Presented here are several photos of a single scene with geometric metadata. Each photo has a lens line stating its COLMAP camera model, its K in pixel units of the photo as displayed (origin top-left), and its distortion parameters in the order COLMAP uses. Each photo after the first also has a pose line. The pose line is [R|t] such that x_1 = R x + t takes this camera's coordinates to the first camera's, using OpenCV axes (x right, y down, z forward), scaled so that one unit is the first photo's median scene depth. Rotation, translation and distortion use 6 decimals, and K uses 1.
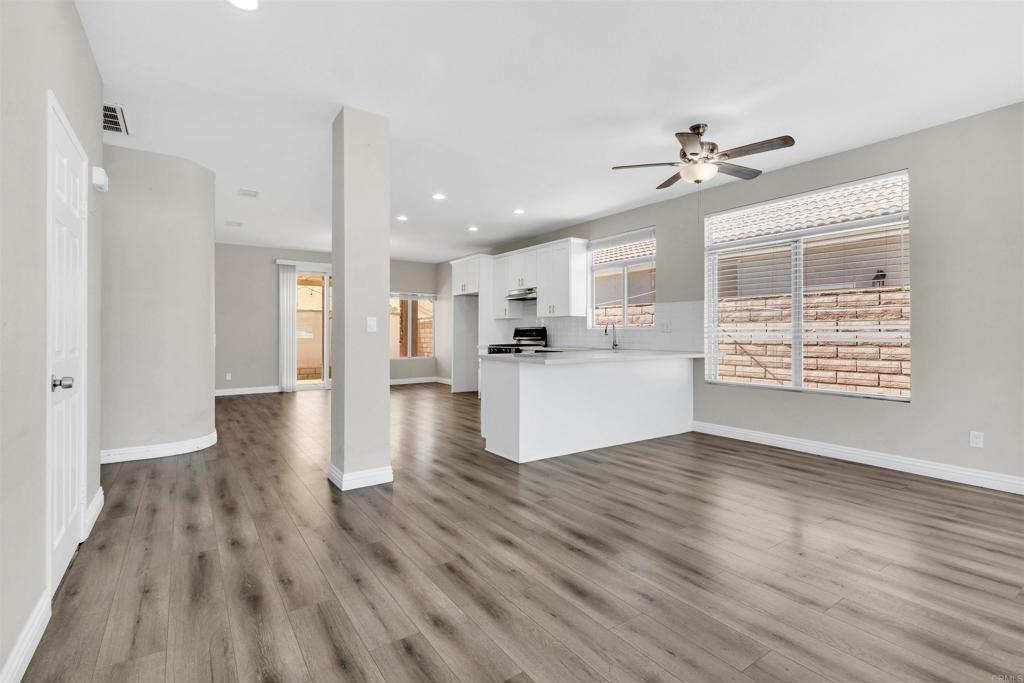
lens RADIAL K [[487.1, 0, 496.8], [0, 487.1, 339.4], [0, 0, 1]] dist [-0.004994, -0.000163]
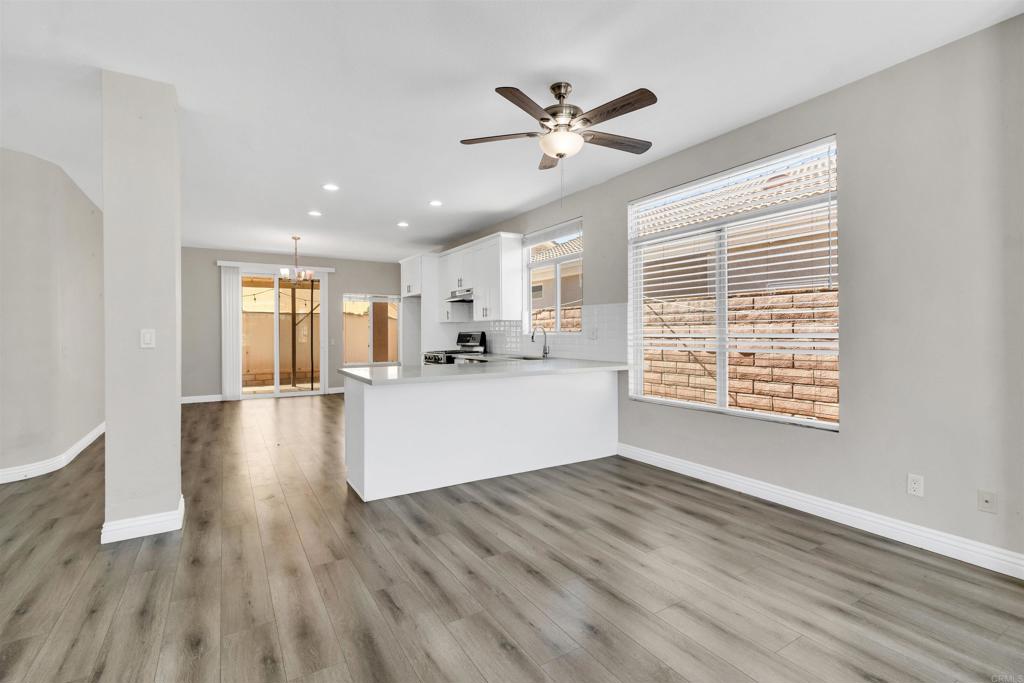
lens RADIAL K [[486.2, 0, 510.0], [0, 486.2, 338.3], [0, 0, 1]] dist [0.000037, -0.000028]
pose [[0.999144, -0.006479, -0.040861, 0.244418], [0.006458, 0.999979, -0.000656, -0.016548], [0.040865, 0.000391, 0.999165, 0.135089]]
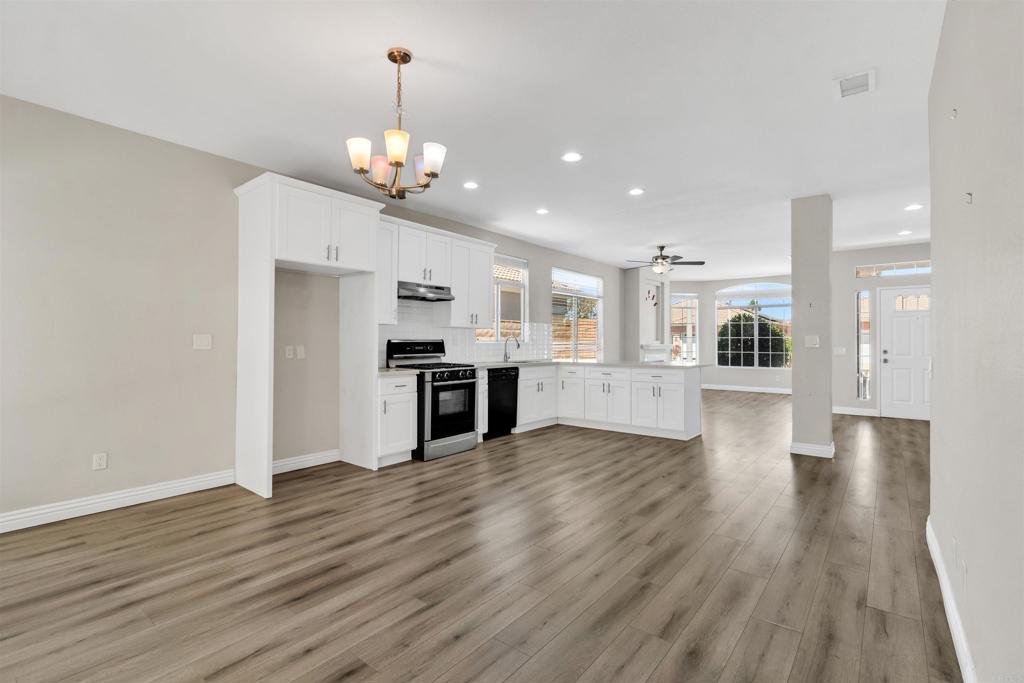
lens RADIAL K [[466.3, 0, 510.0], [0, 466.3, 328.9], [0, 0, 1]] dist [0.002114, 0.000397]
pose [[-0.301562, 0.022901, 0.953172, -0.835526], [0.010585, 0.999730, -0.020671, -0.034279], [-0.953388, 0.003856, -0.301723, 1.482811]]
